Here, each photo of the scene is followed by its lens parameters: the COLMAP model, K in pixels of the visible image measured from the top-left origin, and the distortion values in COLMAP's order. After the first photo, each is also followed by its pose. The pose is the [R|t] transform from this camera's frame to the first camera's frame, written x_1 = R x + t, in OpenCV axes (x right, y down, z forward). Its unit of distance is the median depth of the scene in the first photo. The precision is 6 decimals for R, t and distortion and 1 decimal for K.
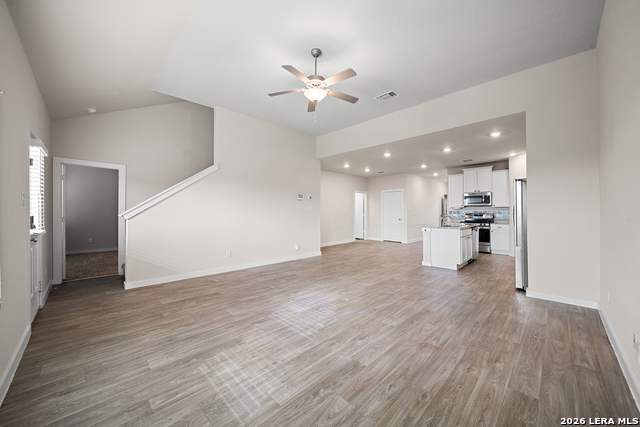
lens RADIAL K [[228.2, 0, 319.0], [0, 228.2, 210.2], [0, 0, 1]] dist [0.000474, -0.000054]
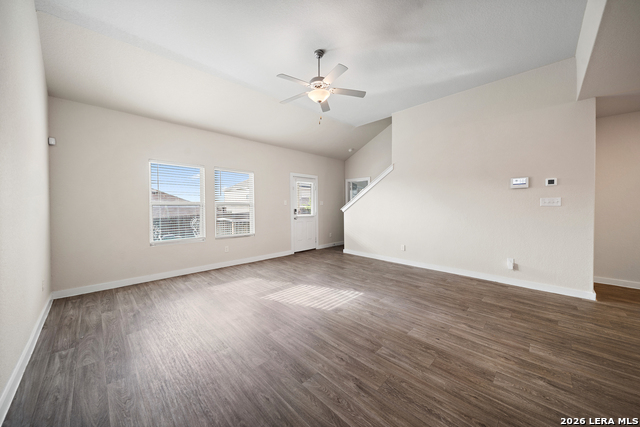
lens RADIAL K [[234.8, 0, 319.0], [0, 234.8, 198.5], [0, 0, 1]] dist [0.000147, -0.000040]
pose [[0.002608, -0.033248, -0.999444, 0.841230], [0.007971, 0.999416, -0.033226, 0.010758], [0.999965, -0.007880, 0.002871, 0.803494]]
